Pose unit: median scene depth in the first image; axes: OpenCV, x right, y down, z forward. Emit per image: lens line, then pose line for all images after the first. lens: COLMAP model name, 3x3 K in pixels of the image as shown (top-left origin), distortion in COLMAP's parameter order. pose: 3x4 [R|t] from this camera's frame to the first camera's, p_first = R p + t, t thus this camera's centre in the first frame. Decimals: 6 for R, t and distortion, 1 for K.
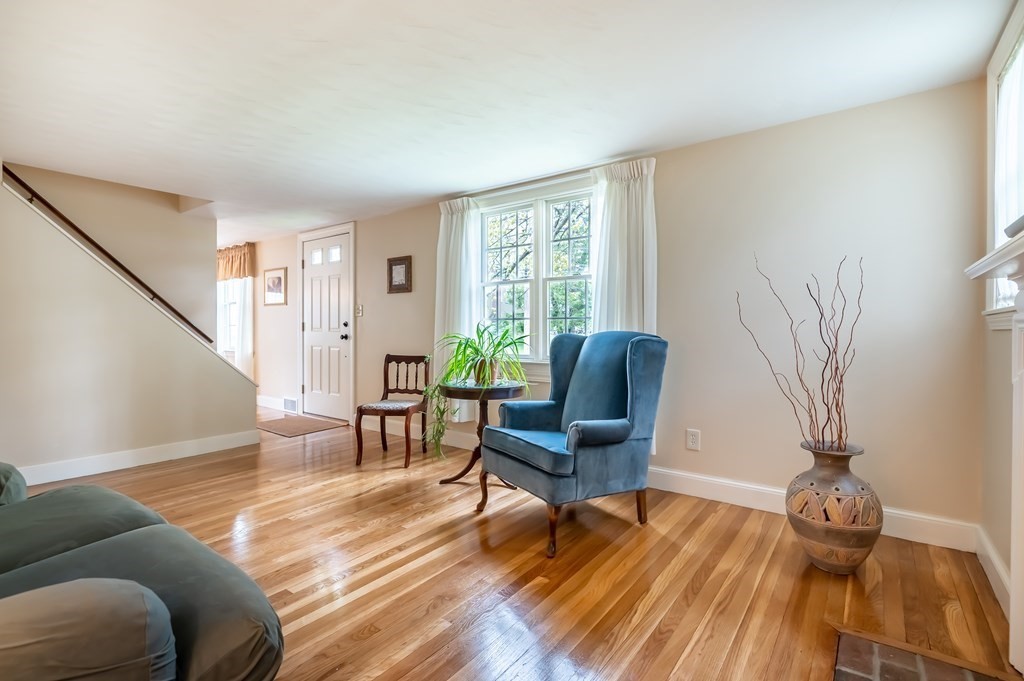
lens RADIAL K [[477.8, 0, 514.0], [0, 477.8, 333.1], [0, 0, 1]] dist [0.002871, -0.003379]
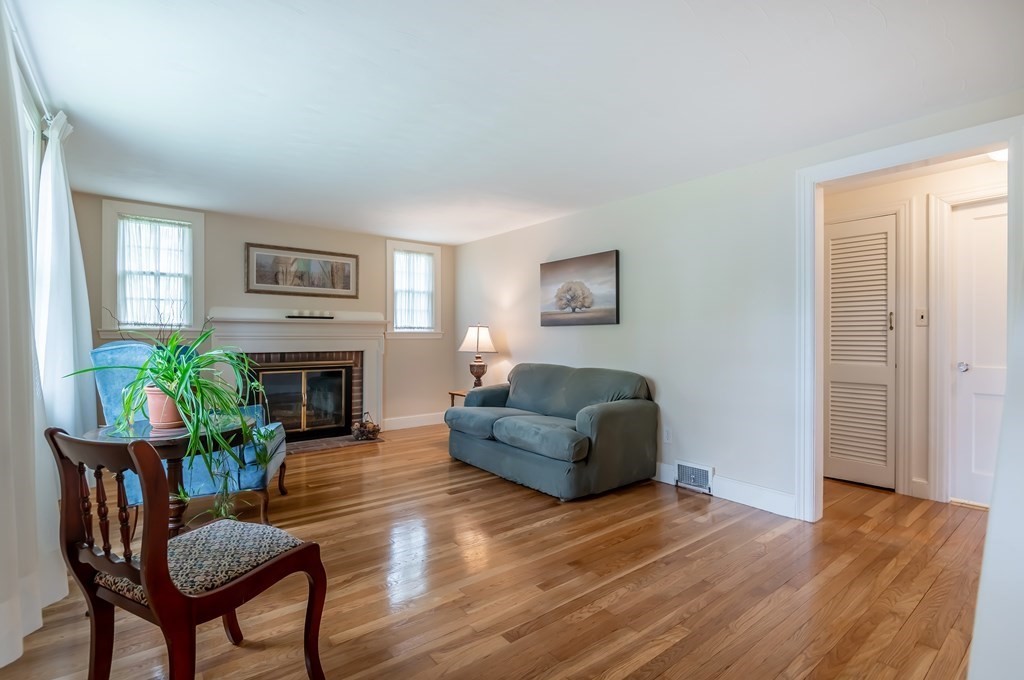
lens RADIAL K [[477.8, 0, 510.3], [0, 477.8, 339.1], [0, 0, 1]] dist [0.002871, -0.003379]
pose [[-0.974782, -0.004076, 0.223120, -0.613426], [-0.002944, 0.999981, 0.005408, -0.013285], [-0.223138, 0.004615, -0.974776, 1.492701]]
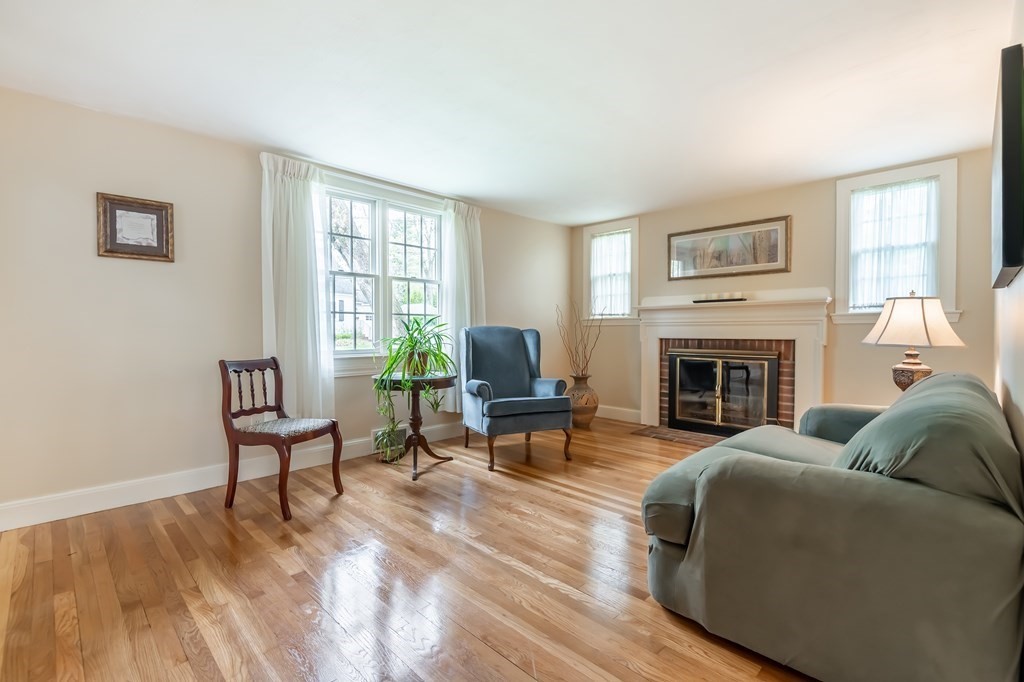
lens RADIAL K [[477.8, 0, 512.3], [0, 477.8, 342.8], [0, 0, 1]] dist [0.002871, -0.003379]
pose [[0.123363, -0.030275, 0.991900, -1.053838], [0.005123, 0.999541, 0.029871, 0.002938], [-0.992348, 0.001397, 0.123462, 0.649982]]
